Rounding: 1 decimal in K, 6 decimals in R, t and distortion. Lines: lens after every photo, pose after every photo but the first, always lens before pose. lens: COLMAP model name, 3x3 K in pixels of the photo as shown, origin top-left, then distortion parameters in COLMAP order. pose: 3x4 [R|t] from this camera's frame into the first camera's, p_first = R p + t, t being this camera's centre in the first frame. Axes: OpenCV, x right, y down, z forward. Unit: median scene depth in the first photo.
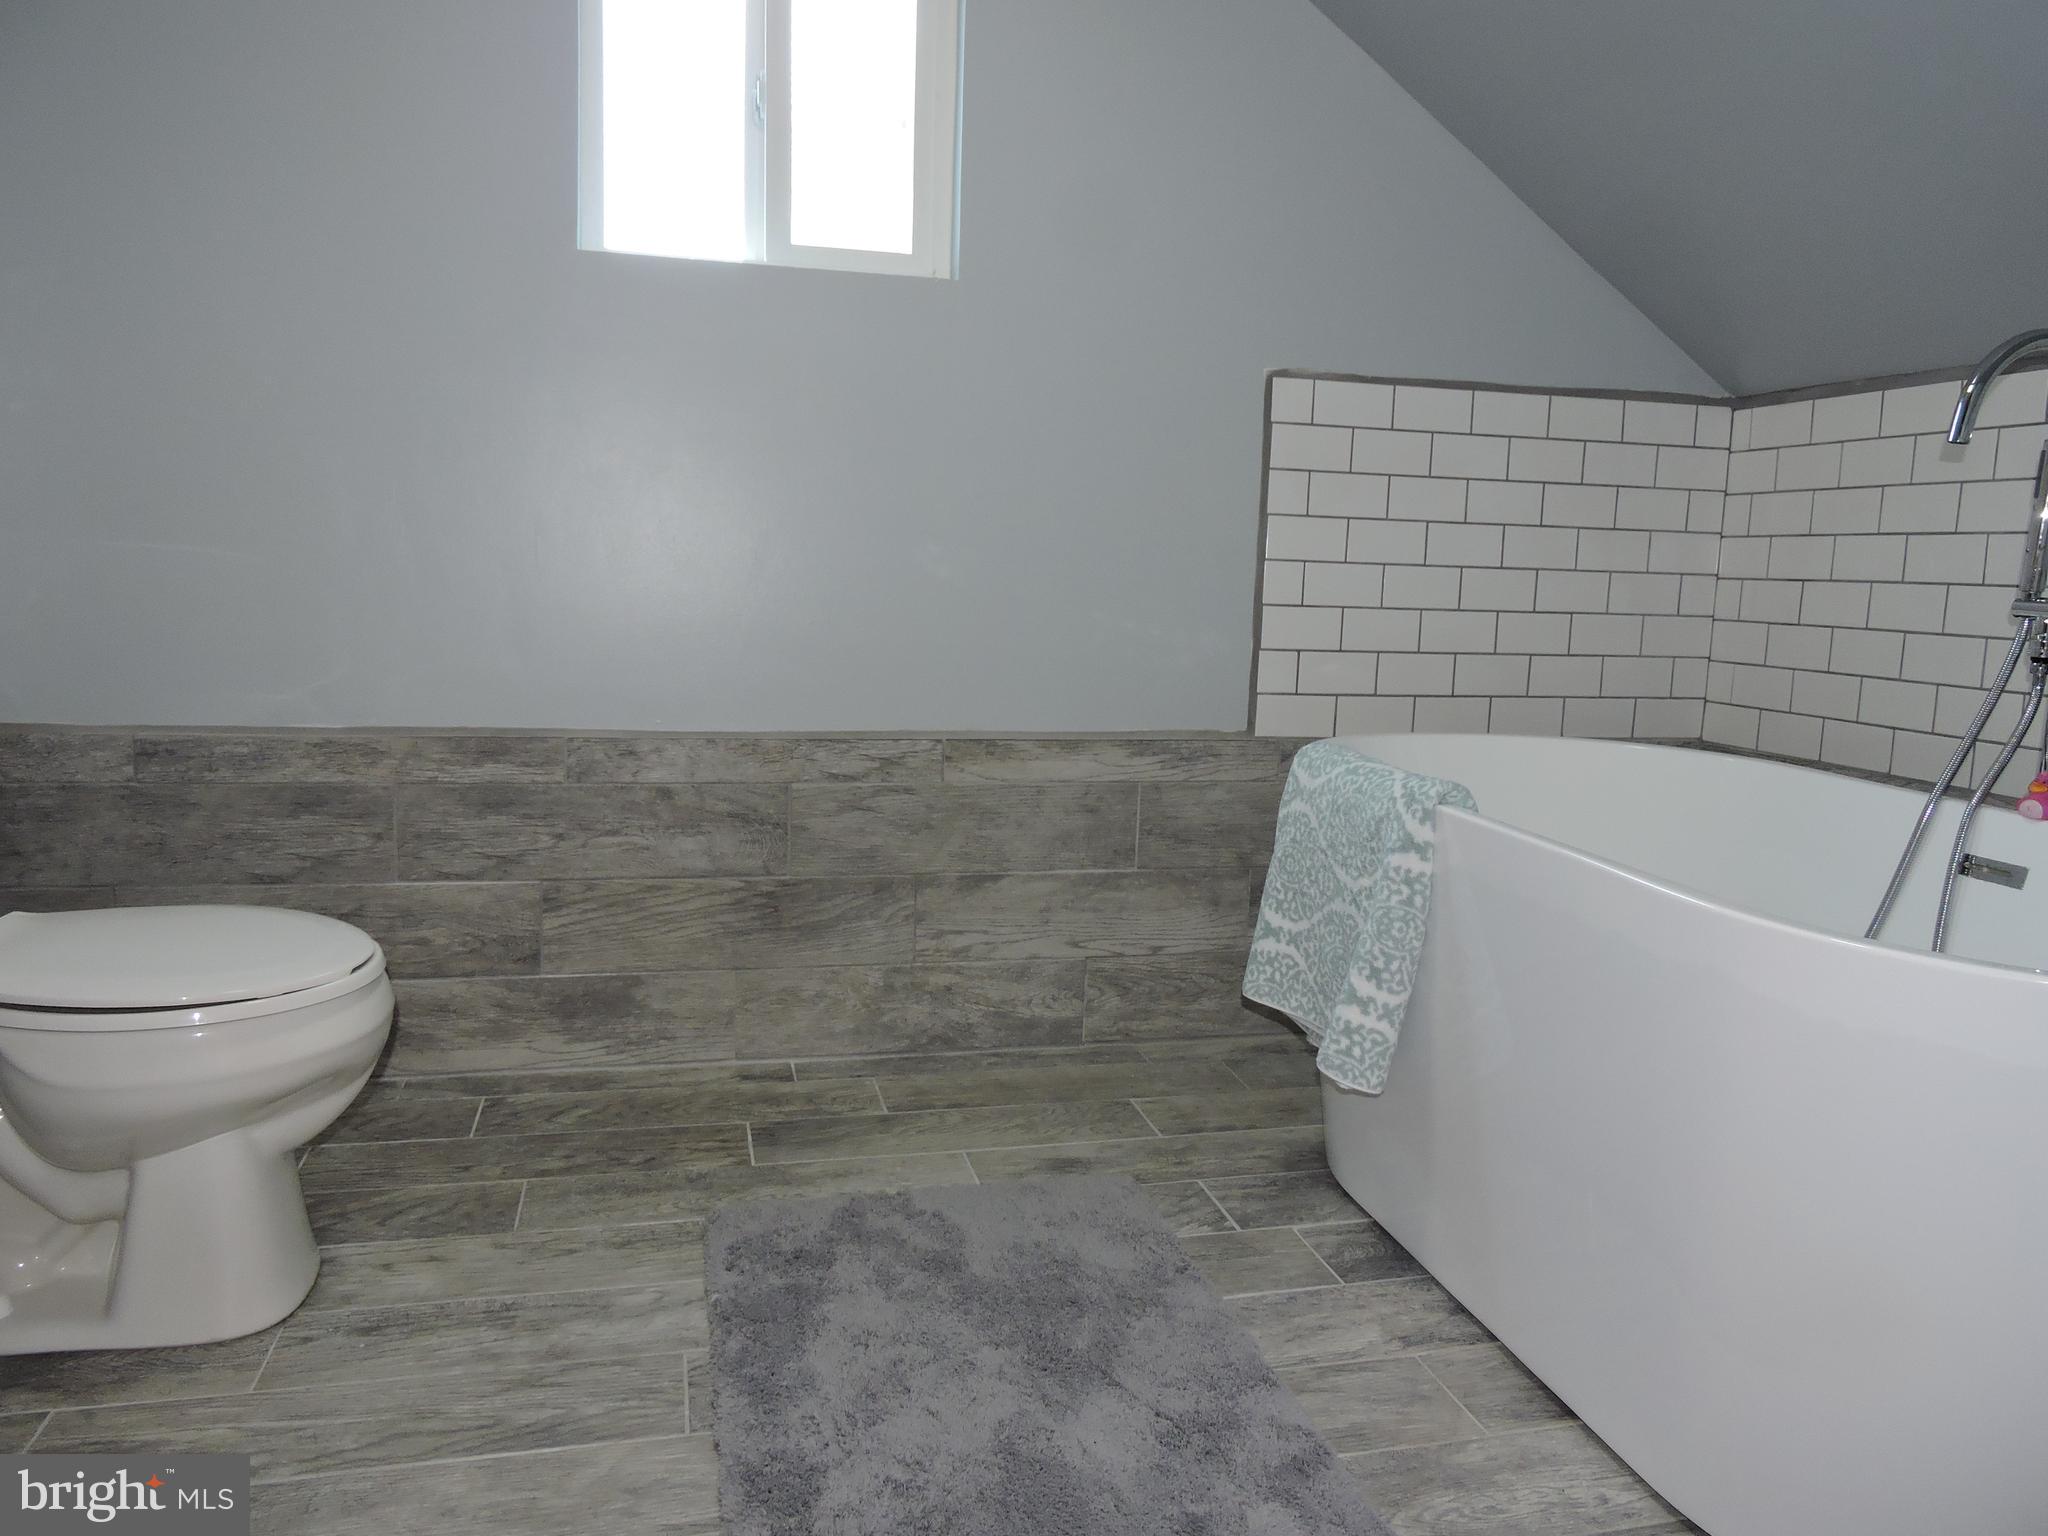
lens RADIAL K [[1456.4, 0, 1024.0], [0, 1456.4, 768.0], [0, 0, 1]] dist [-0.002757, -0.002071]
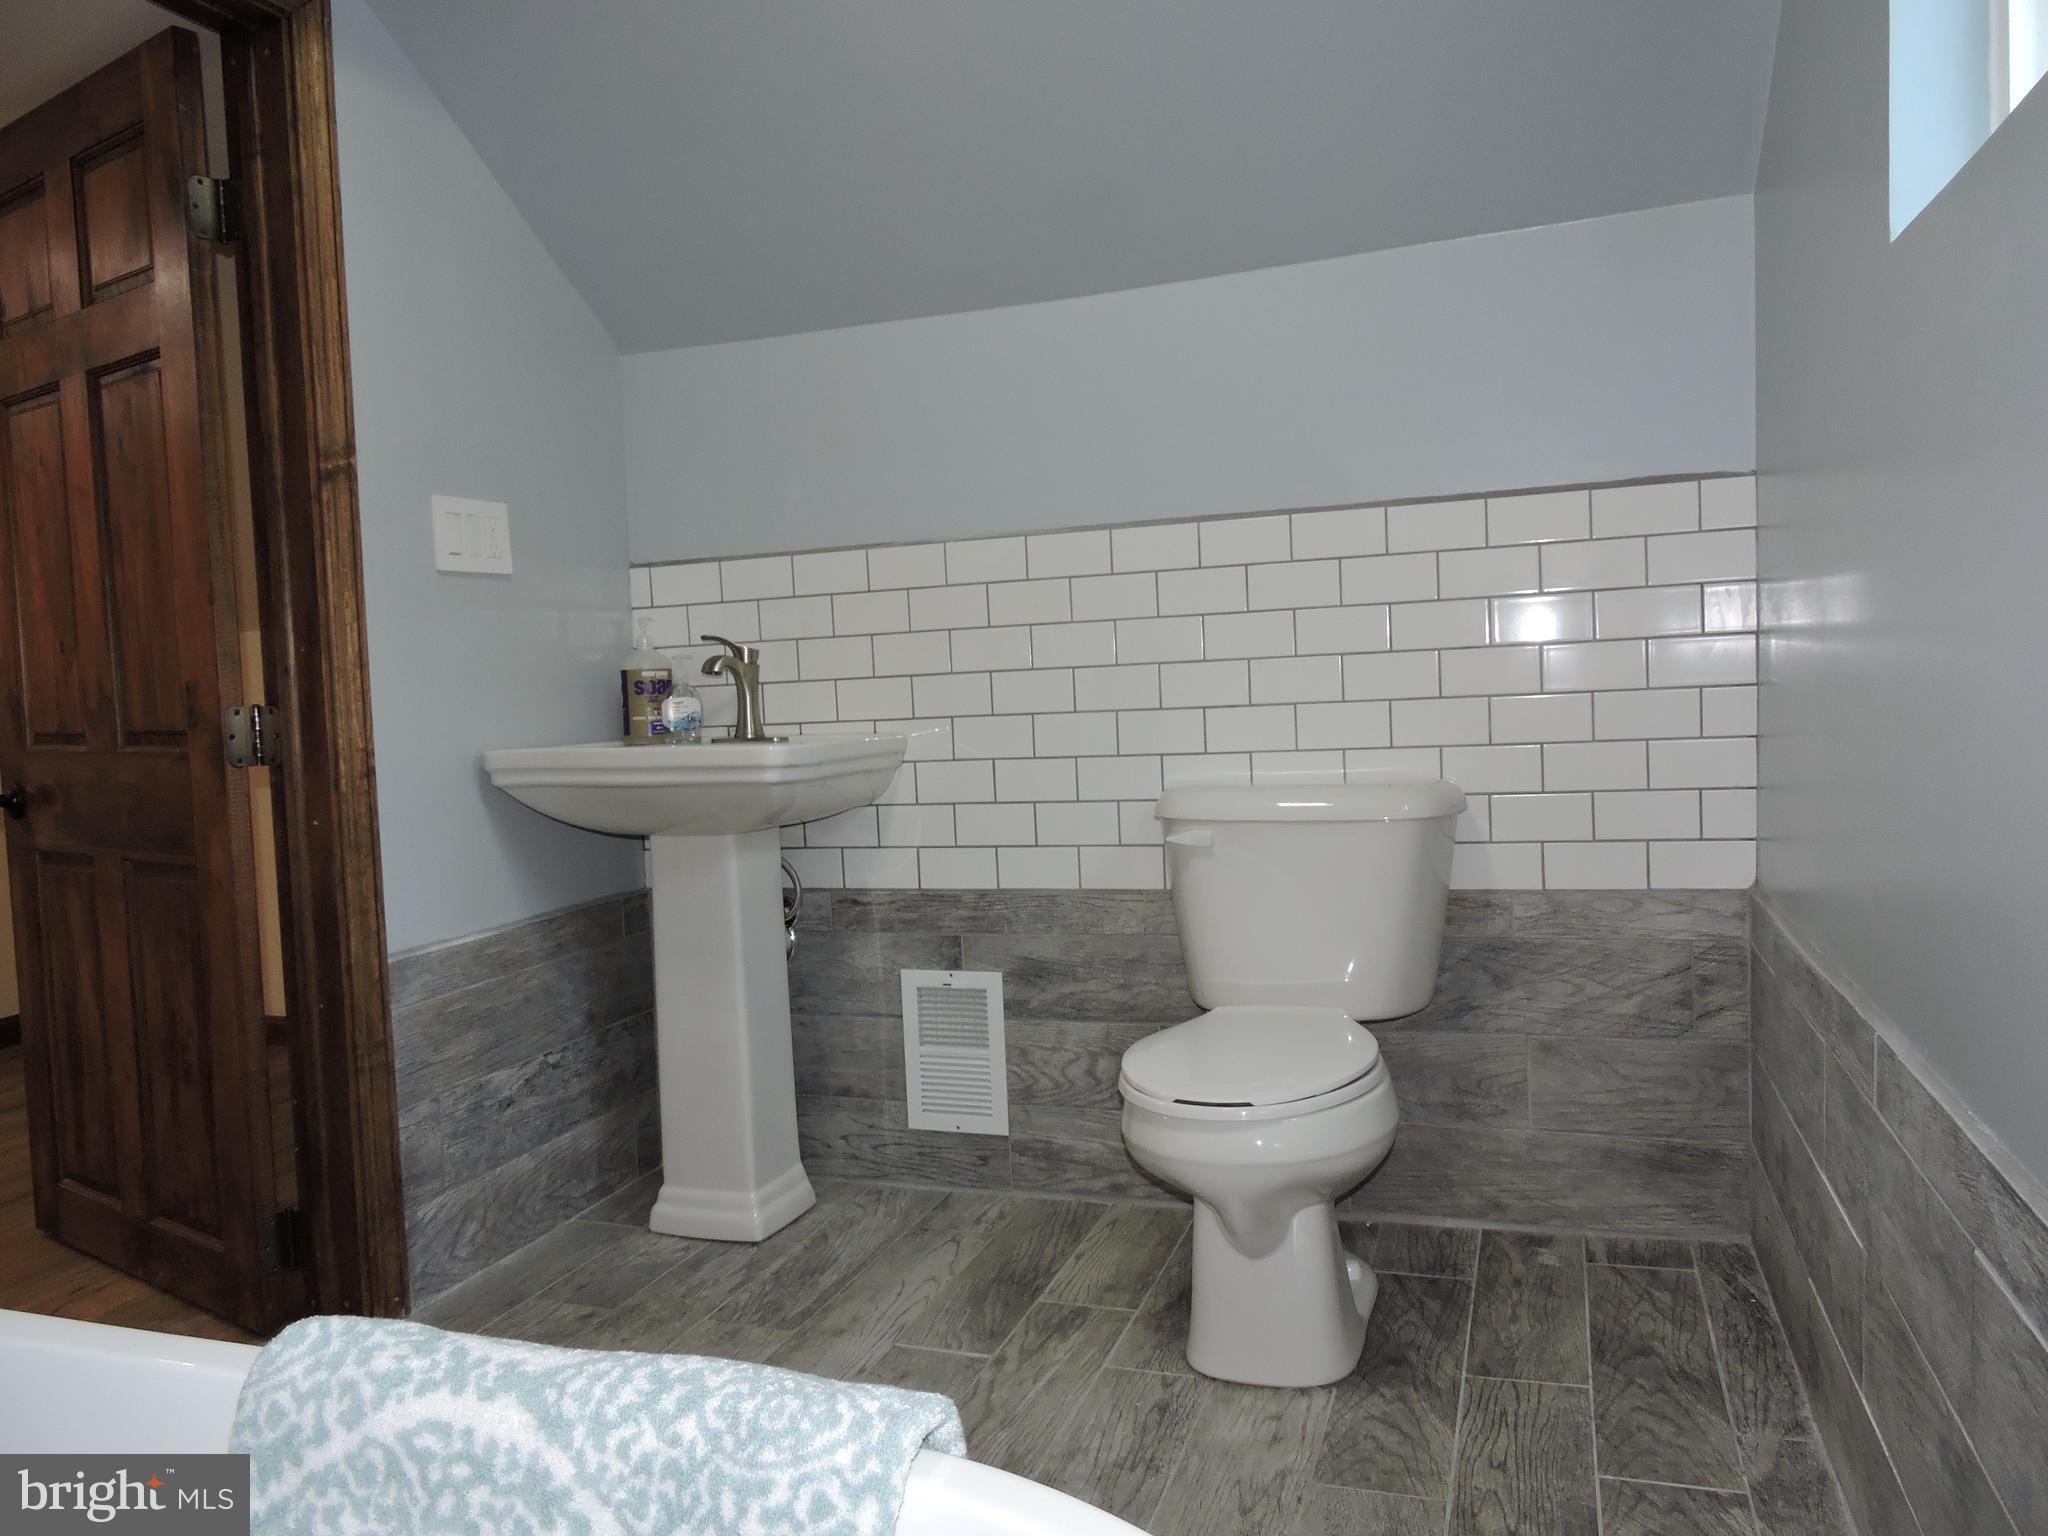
lens RADIAL K [[1456.4, 0, 1024.0], [0, 1456.4, 768.0], [0, 0, 1]] dist [-0.002757, -0.002071]
pose [[-0.543102, 0.030827, -0.839101, 0.488118], [-0.103135, 0.989310, 0.103099, -0.191509], [0.833309, 0.142534, -0.534116, 1.291101]]
